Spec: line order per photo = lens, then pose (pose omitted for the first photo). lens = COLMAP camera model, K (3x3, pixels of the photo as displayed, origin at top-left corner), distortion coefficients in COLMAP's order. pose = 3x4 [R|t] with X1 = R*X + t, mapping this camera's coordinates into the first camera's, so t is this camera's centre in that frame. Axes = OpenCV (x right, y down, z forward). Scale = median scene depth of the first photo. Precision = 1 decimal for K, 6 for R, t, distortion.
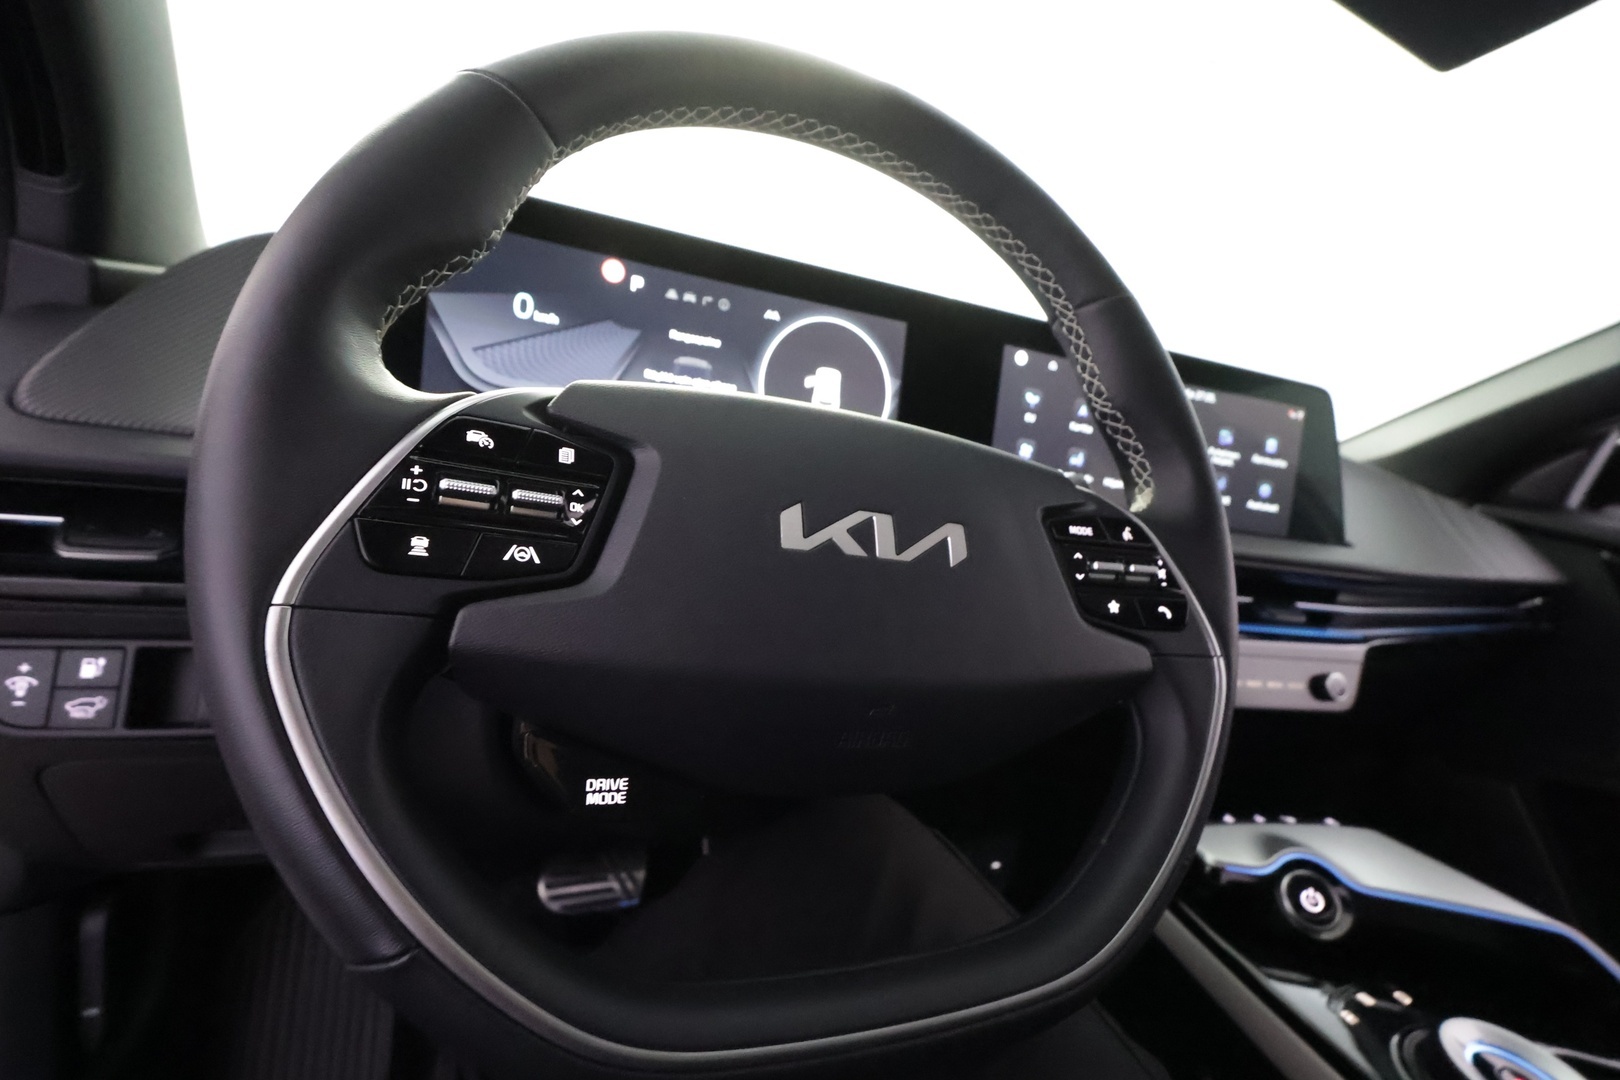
lens RADIAL K [[753.1, 0, 821.2], [0, 753.1, 537.0], [0, 0, 1]] dist [-0.011887, 0.006004]
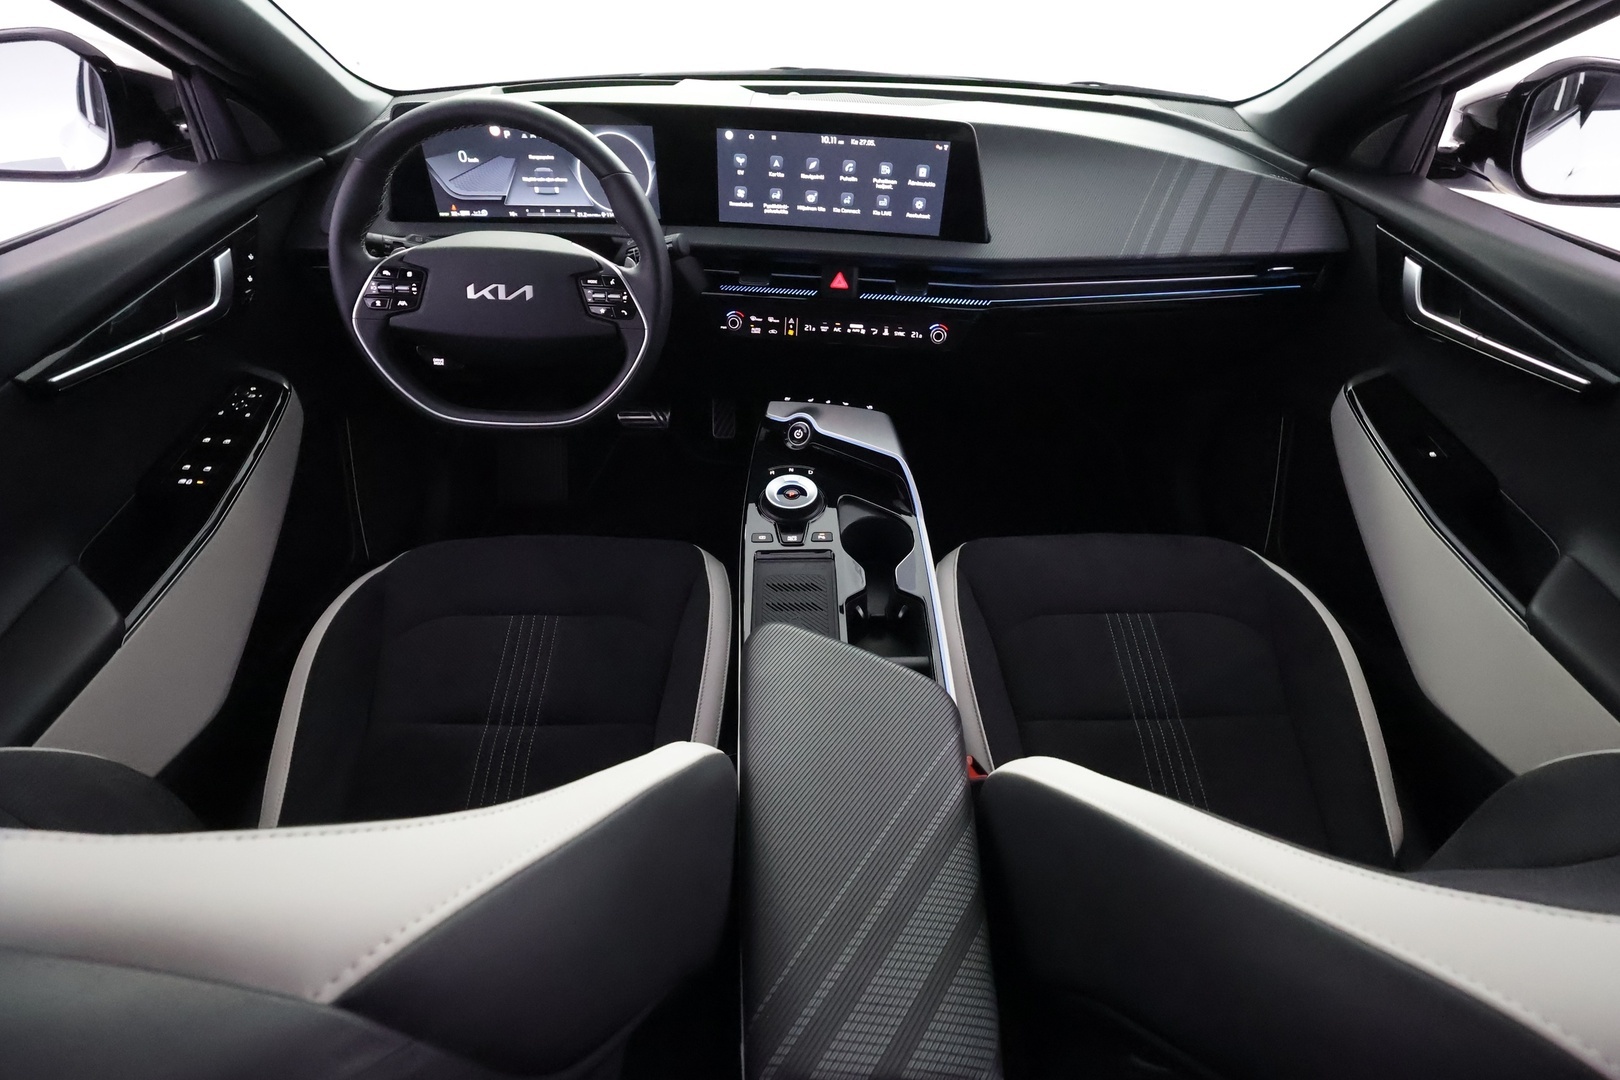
lens RADIAL K [[753.1, 0, 821.2], [0, 753.1, 537.0], [0, 0, 1]] dist [-0.011887, 0.006004]
pose [[0.913853, 0.151429, -0.376753, 1.559002], [0.058270, 0.869346, 0.490757, -0.338991], [0.401843, -0.470433, 0.785630, -0.859612]]
